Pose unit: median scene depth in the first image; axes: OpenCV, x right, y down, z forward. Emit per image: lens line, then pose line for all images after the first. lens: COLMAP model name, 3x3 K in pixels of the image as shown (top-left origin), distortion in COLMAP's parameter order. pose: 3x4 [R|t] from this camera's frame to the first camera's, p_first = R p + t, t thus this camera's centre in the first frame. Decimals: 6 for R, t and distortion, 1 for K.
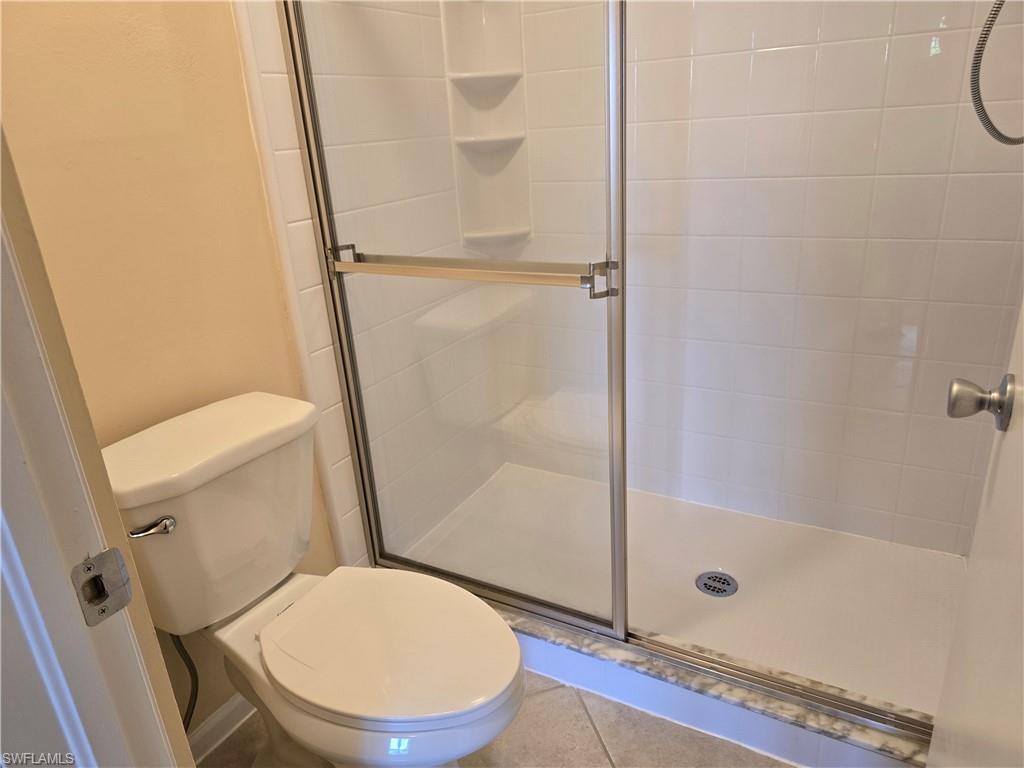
lens RADIAL K [[710.0, 0, 510.4], [0, 710.0, 384.8], [0, 0, 1]] dist [0.057293, -0.069946]
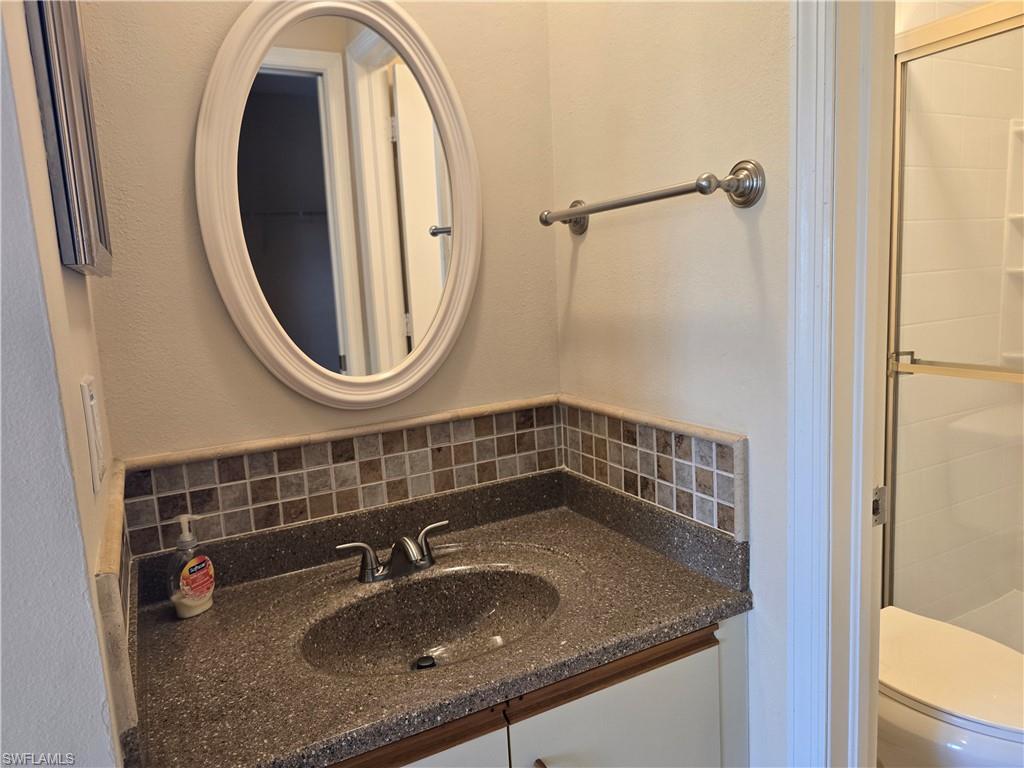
lens RADIAL K [[703.5, 0, 510.8], [0, 703.5, 381.4], [0, 0, 1]] dist [0.029637, -0.030722]
pose [[0.837620, 0.101138, -0.536809, -0.144302], [-0.190702, 0.975022, -0.113867, 0.120489], [0.511884, 0.197748, 0.835985, -0.345554]]
